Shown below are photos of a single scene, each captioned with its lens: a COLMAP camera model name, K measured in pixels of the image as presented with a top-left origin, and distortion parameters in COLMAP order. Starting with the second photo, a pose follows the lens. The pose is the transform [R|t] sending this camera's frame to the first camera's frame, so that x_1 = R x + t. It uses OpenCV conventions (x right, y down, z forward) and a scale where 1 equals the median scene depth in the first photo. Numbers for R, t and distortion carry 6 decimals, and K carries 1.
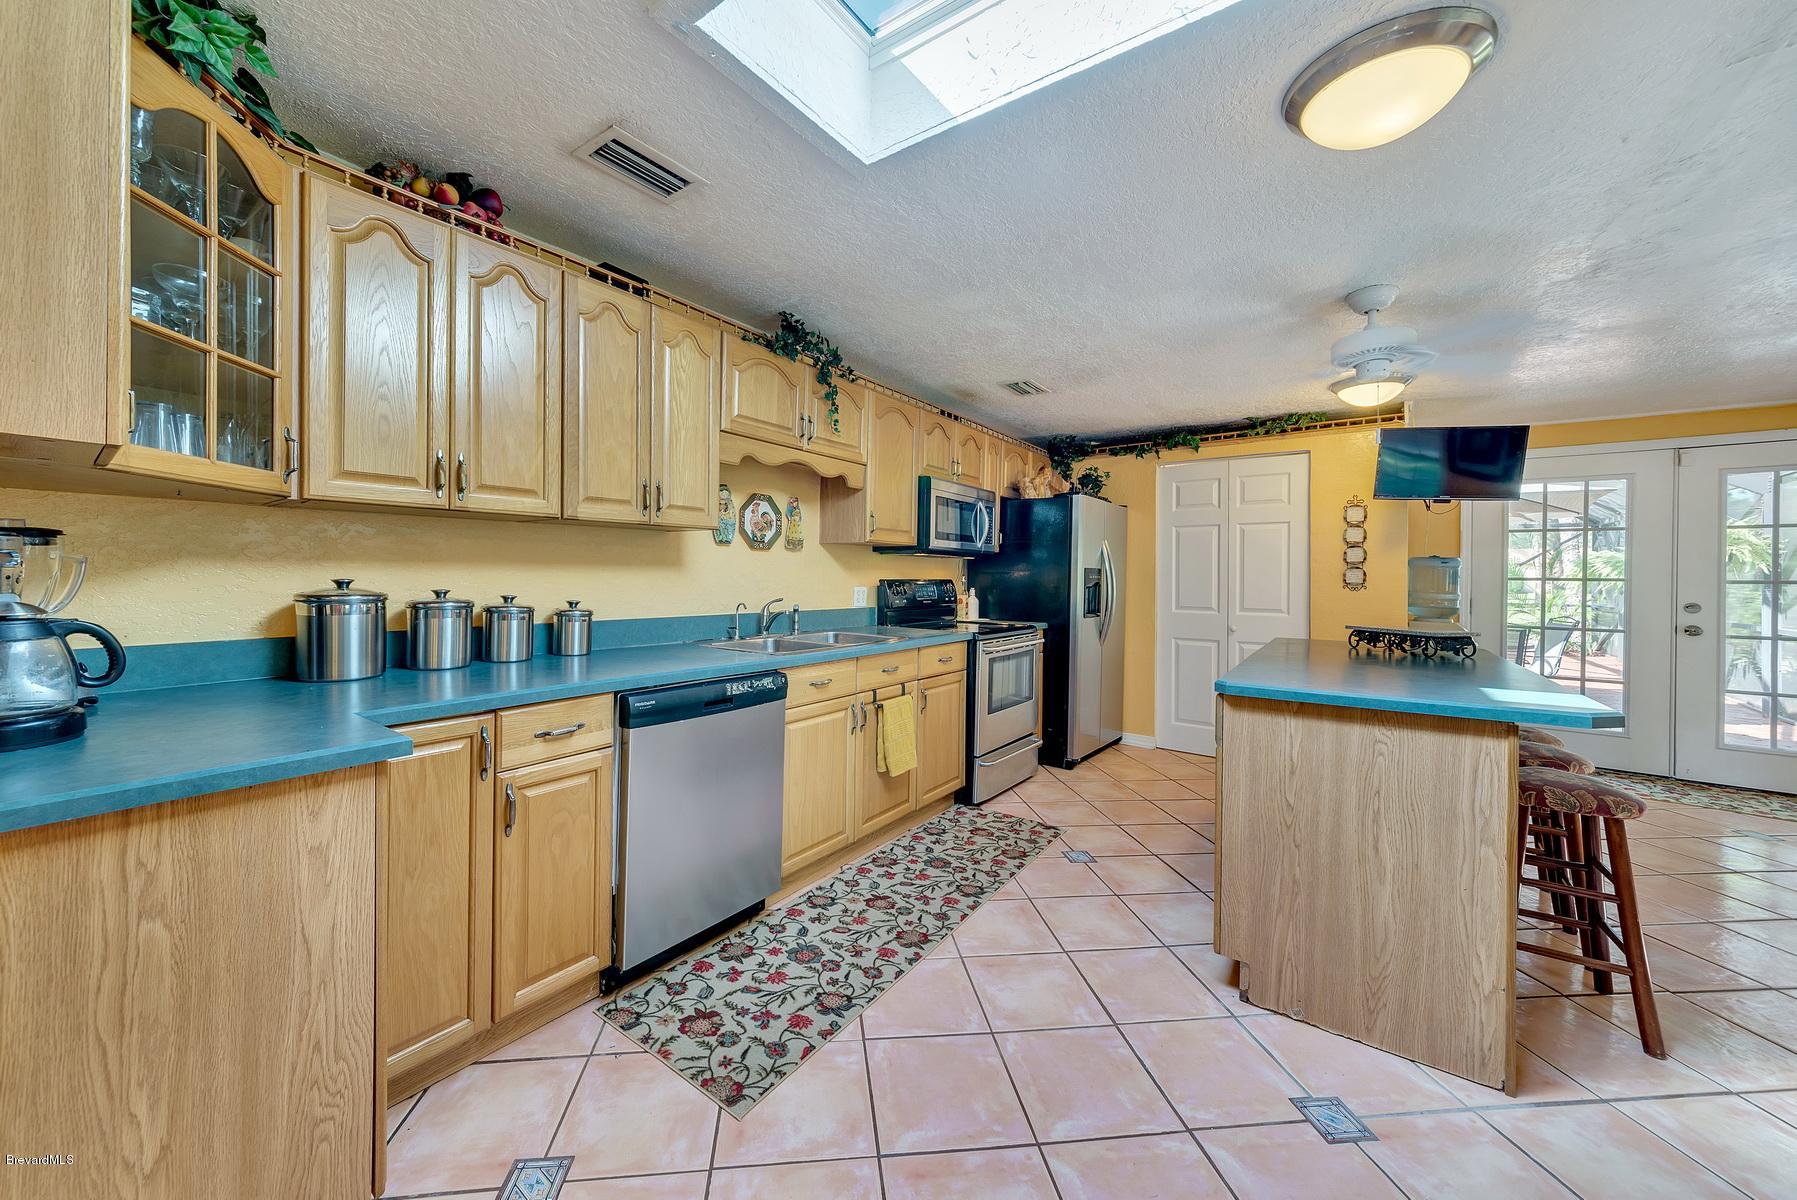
lens RADIAL K [[656.0, 0, 833.4], [0, 656.0, 577.0], [0, 0, 1]] dist [-0.000793, -0.000224]
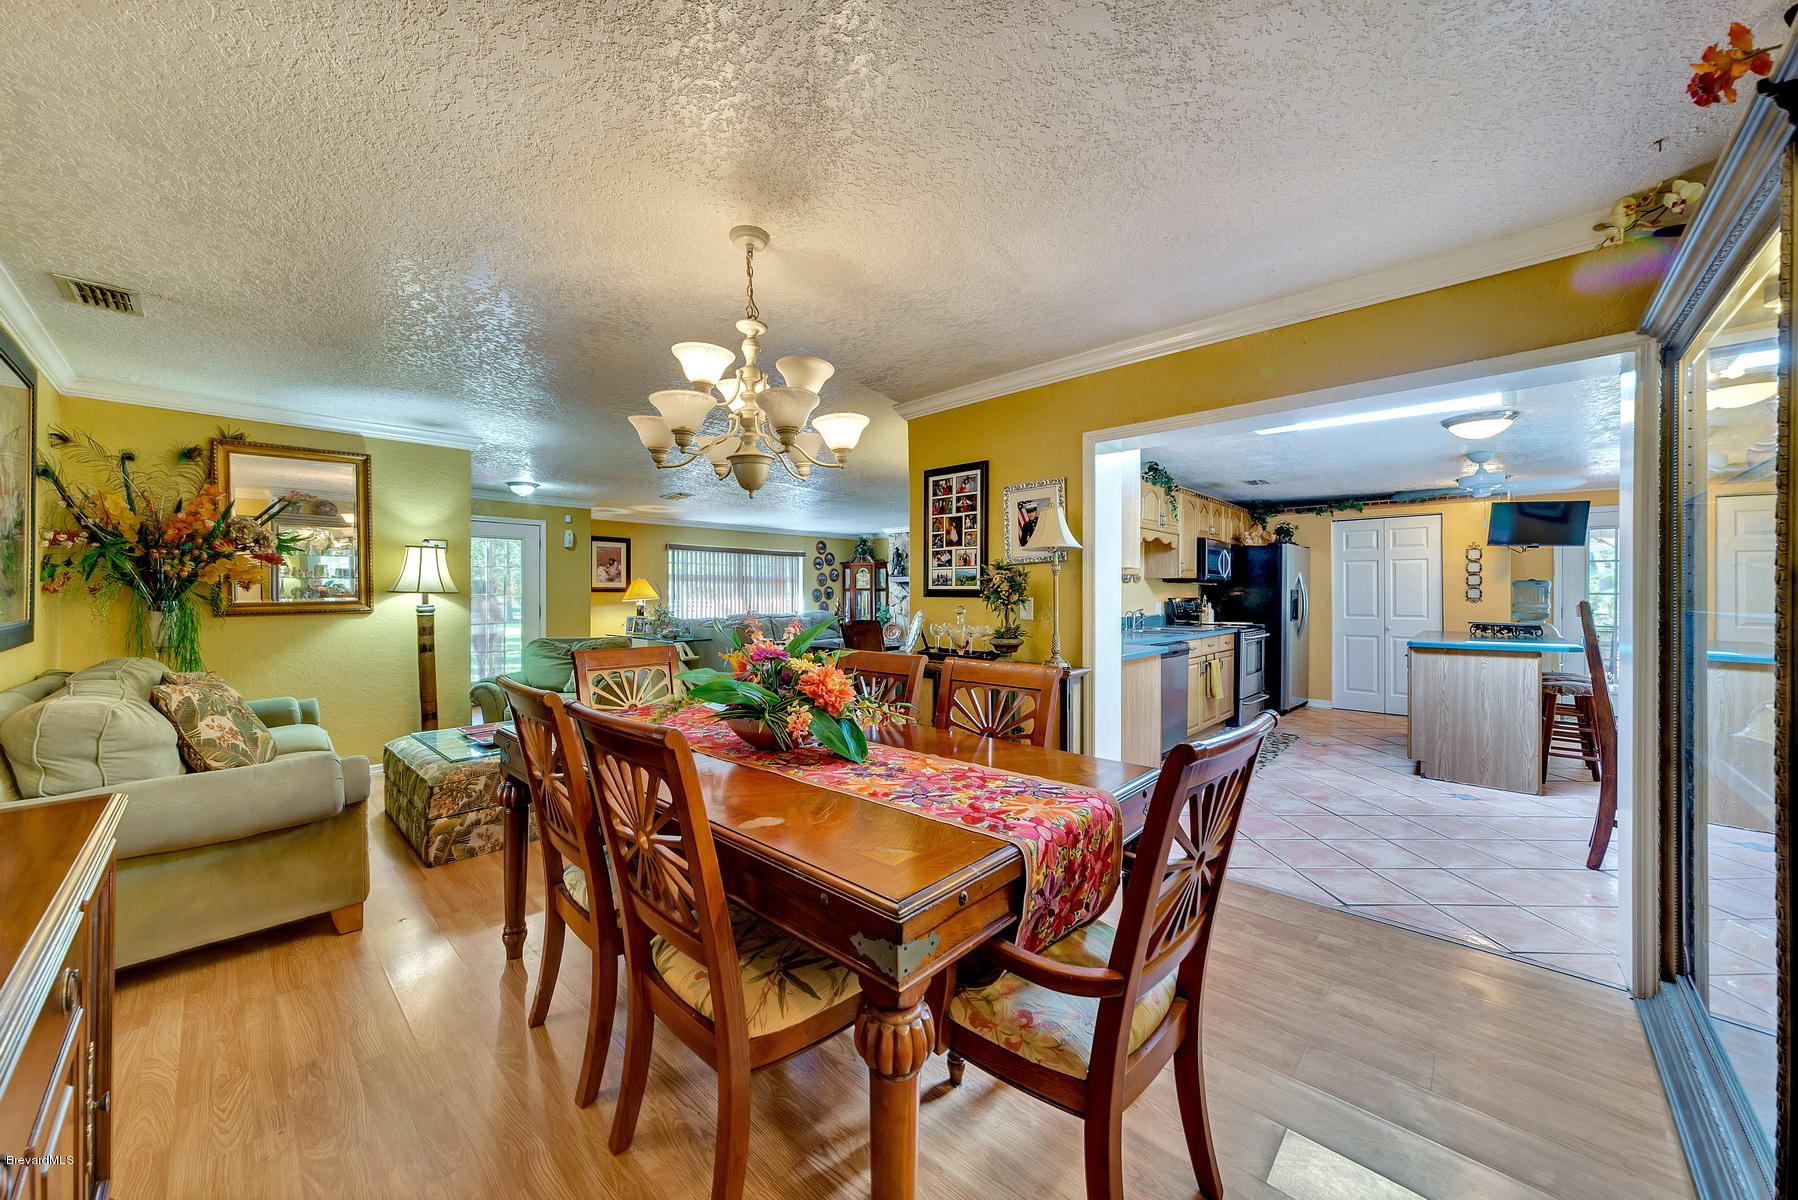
lens RADIAL K [[642.8, 0, 863.3], [0, 642.8, 592.1], [0, 0, 1]] dist [0.000600, 0.000074]
pose [[0.995813, -0.008922, -0.090976, -0.764469], [0.008427, 0.999948, -0.005825, -0.011346], [0.091024, 0.005034, 0.995836, -0.978821]]
